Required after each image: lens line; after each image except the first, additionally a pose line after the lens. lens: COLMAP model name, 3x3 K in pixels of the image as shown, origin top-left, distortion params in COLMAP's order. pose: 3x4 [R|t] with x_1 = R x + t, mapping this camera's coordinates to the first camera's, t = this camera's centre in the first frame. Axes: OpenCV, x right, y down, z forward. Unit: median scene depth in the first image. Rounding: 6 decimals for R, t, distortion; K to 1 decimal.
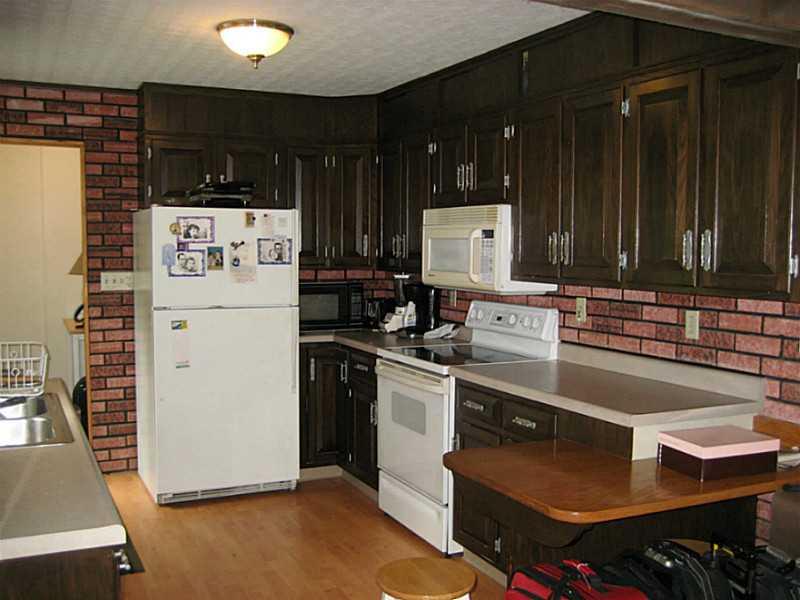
lens RADIAL K [[825.9, 0, 400.0], [0, 825.9, 300.0], [0, 0, 1]] dist [-0.151483, 0.187241]
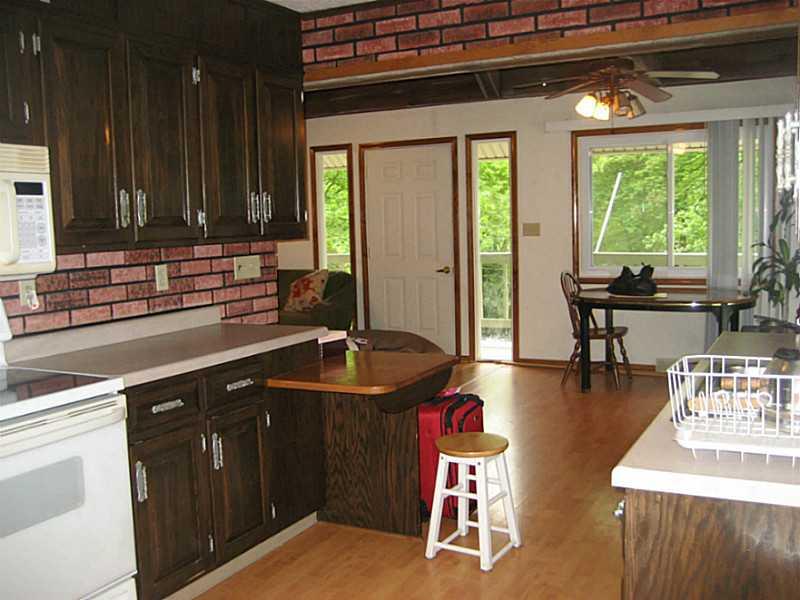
lens RADIAL K [[825.9, 0, 400.0], [0, 825.9, 300.0], [0, 0, 1]] dist [-0.151483, 0.187241]
pose [[-0.590166, -0.079550, 0.803353, -0.719491], [0.068795, 0.986557, 0.148230, -0.080993], [-0.804345, 0.142747, -0.576760, 1.365736]]
